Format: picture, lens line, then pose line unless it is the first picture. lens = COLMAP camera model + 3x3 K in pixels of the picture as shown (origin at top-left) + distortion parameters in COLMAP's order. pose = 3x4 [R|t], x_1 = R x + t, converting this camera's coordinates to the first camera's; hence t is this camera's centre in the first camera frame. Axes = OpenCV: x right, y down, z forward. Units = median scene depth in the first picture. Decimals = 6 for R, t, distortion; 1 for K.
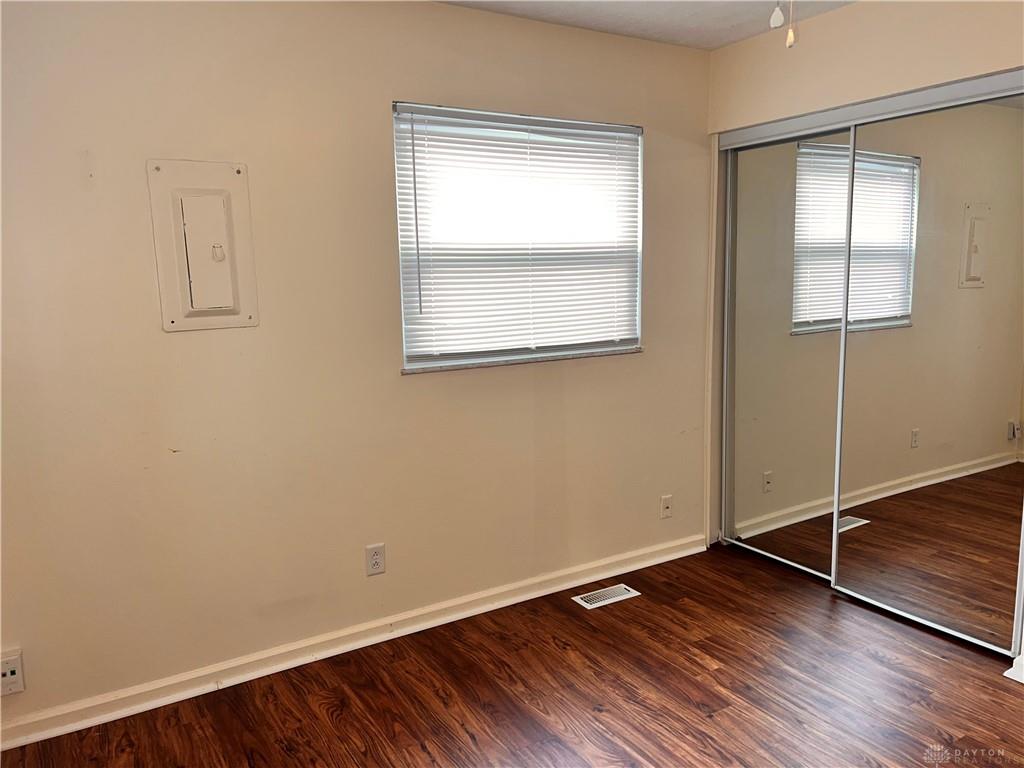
lens RADIAL K [[791.2, 0, 511.7], [0, 791.2, 384.6], [0, 0, 1]] dist [0.084044, -0.093807]
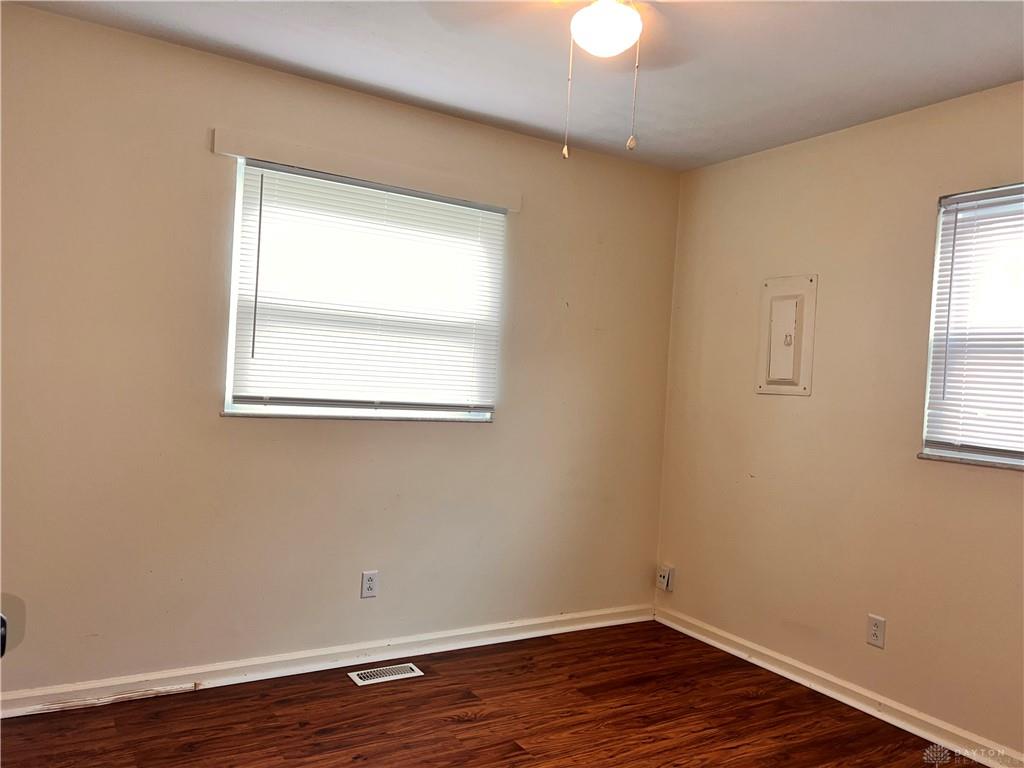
lens RADIAL K [[791.2, 0, 511.7], [0, 791.2, 384.6], [0, 0, 1]] dist [0.084044, -0.093807]
pose [[-0.018777, 0.025897, -0.999488, 0.920118], [-0.207417, 0.977816, 0.029232, -0.027290], [0.978072, 0.207860, -0.012989, 0.510694]]
